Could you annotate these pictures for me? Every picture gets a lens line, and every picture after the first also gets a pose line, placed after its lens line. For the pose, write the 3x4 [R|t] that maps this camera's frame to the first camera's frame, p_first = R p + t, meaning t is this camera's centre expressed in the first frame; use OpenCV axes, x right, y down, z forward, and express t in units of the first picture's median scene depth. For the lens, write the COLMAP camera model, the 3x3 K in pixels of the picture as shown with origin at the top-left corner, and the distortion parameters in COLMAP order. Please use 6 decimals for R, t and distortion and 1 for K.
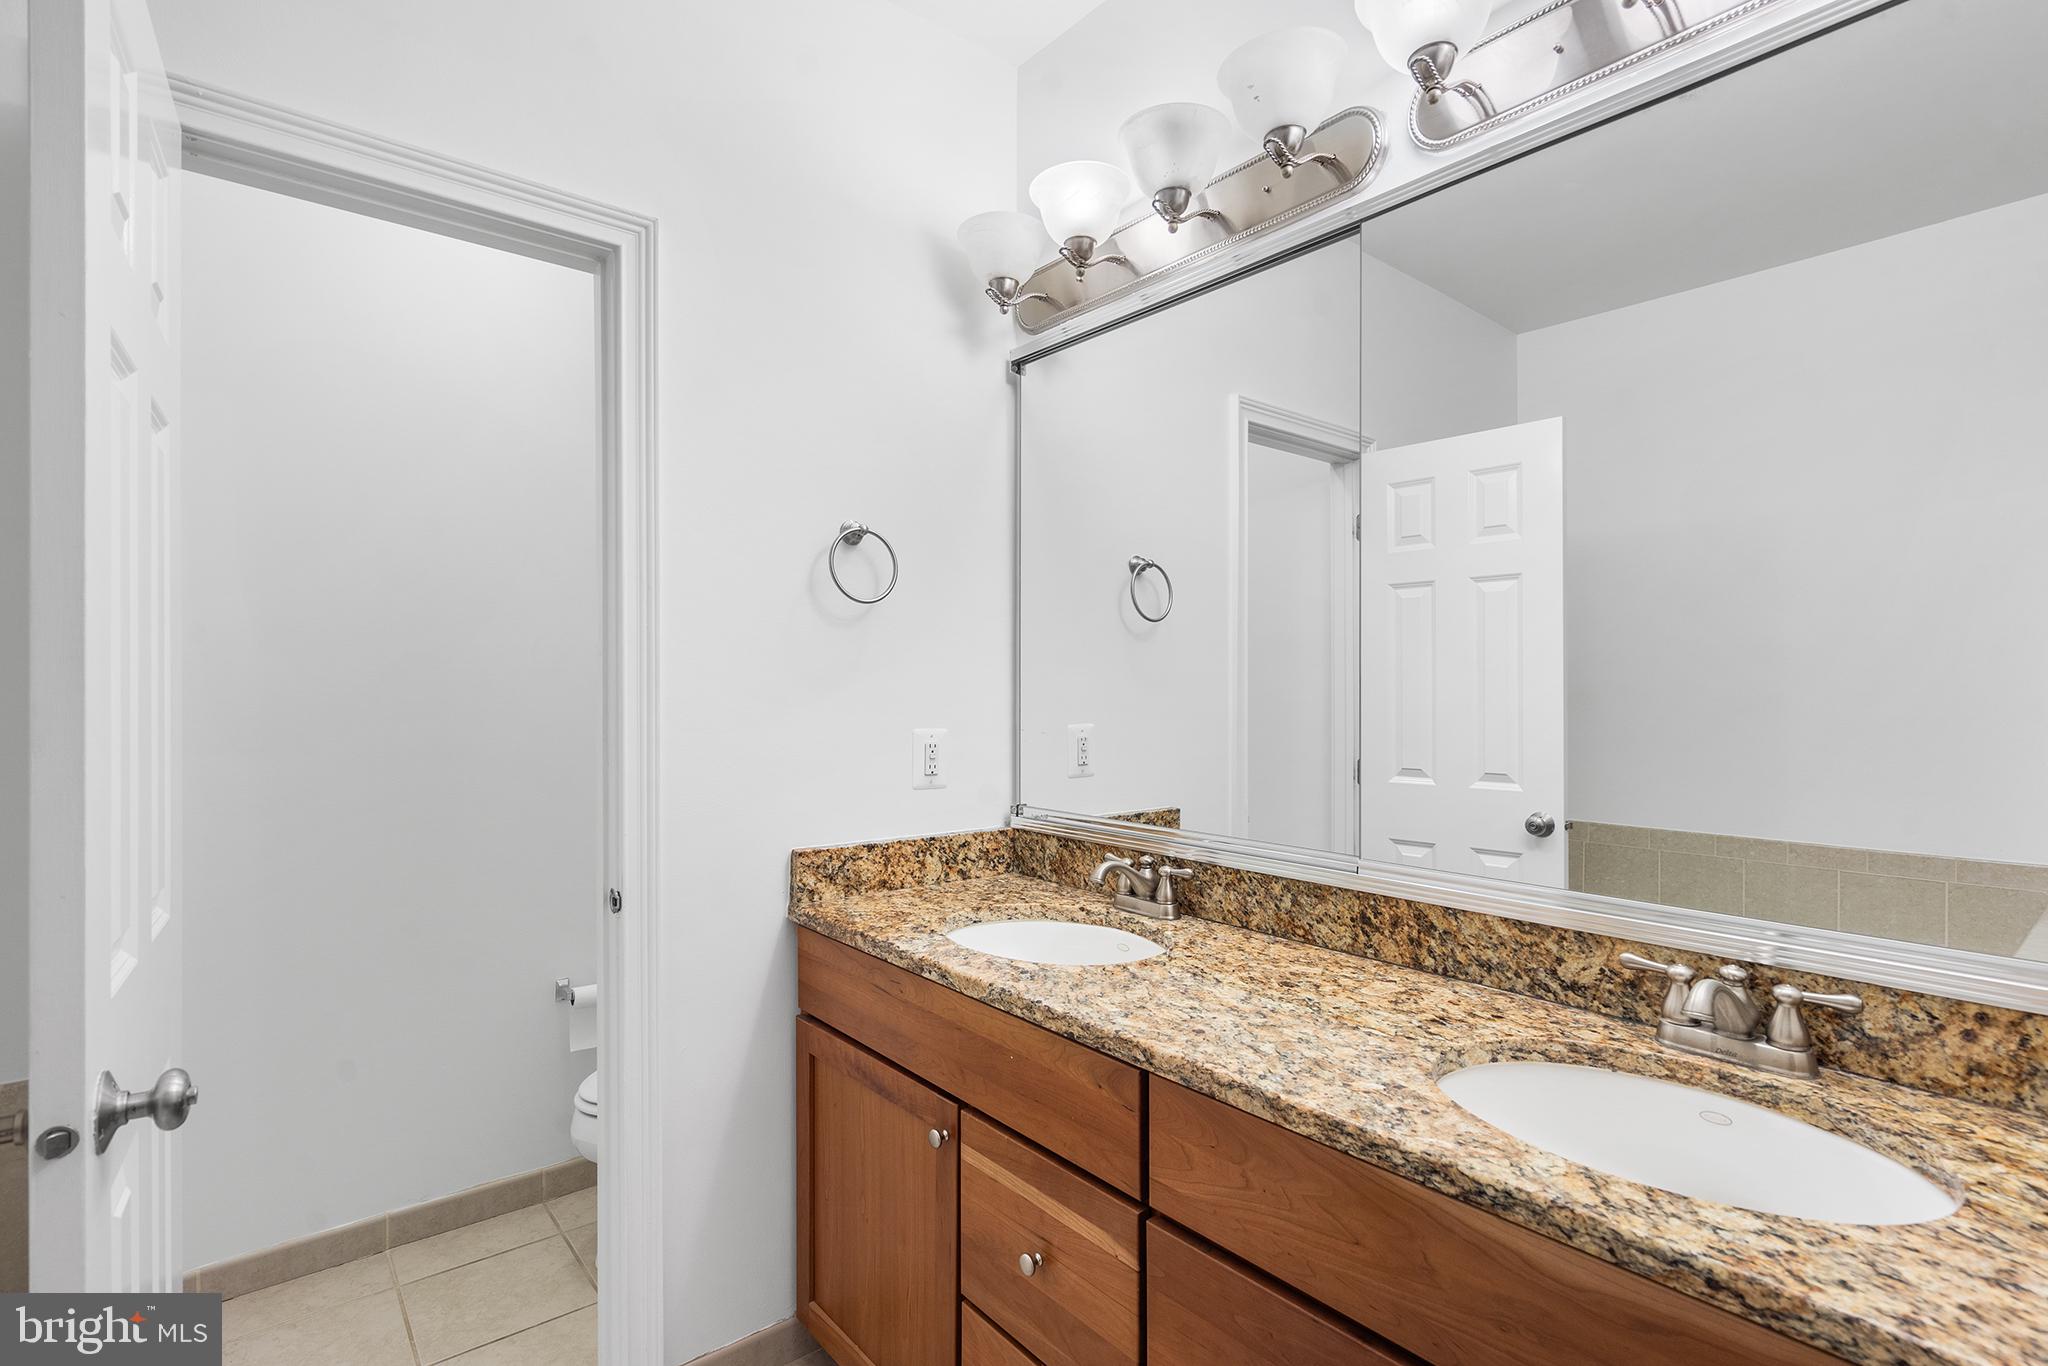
lens RADIAL K [[972.3, 0, 1019.1], [0, 972.3, 685.4], [0, 0, 1]] dist [-0.002404, 0.000873]
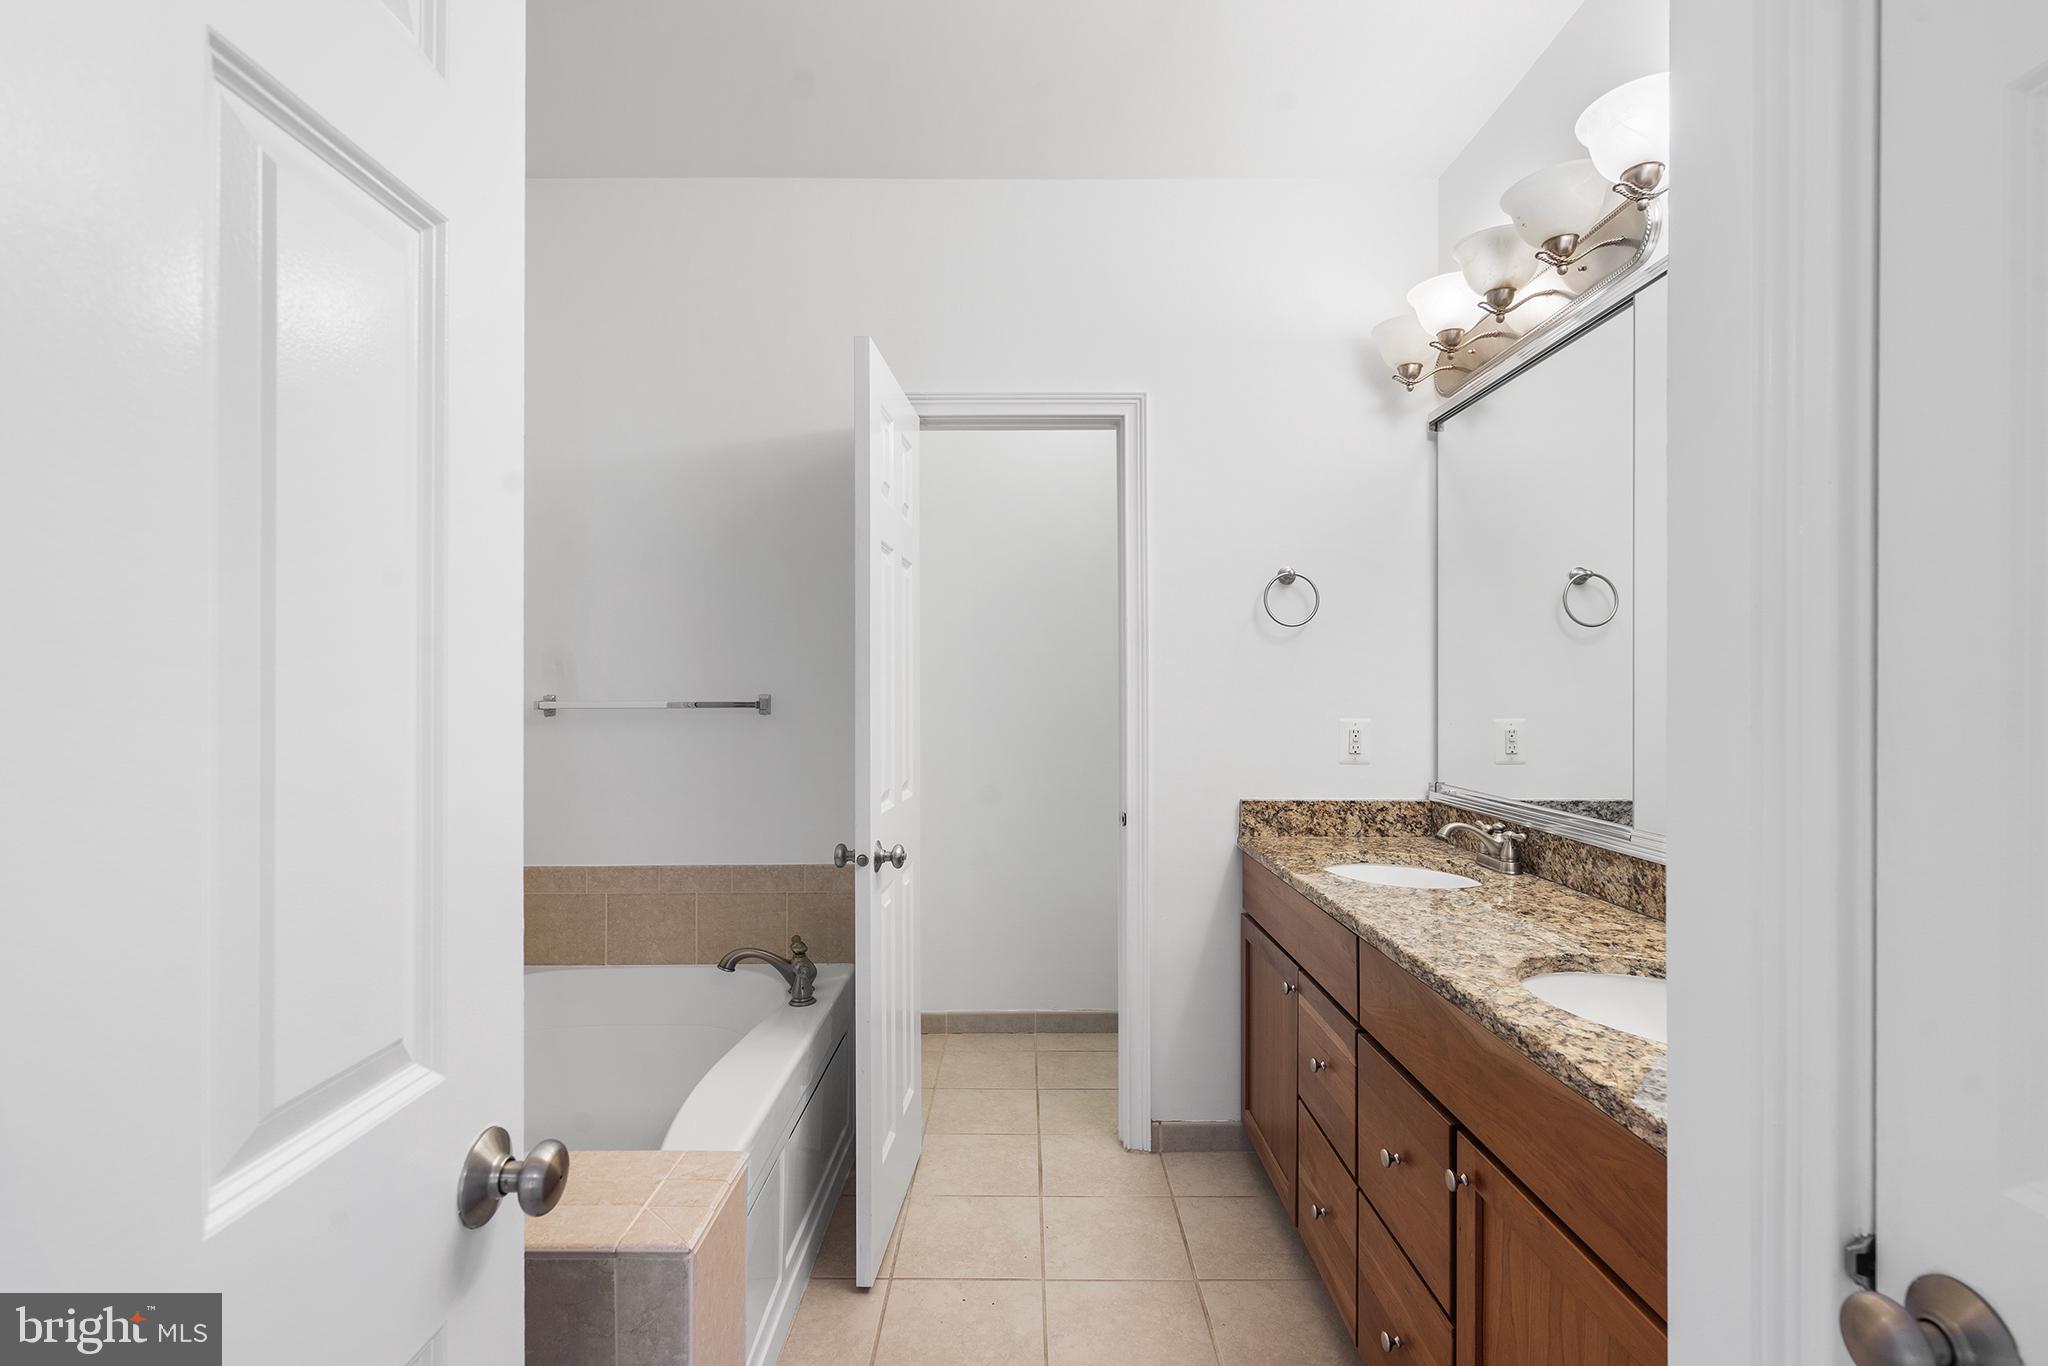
lens RADIAL K [[959.7, 0, 1024.0], [0, 959.7, 683.0], [0, 0, 1]] dist [0.000018, 0.000363]
pose [[0.778237, -0.004373, -0.627955, 0.429599], [0.001996, 0.999988, -0.004491, 0.002081], [0.627967, 0.002241, 0.778236, -0.326634]]
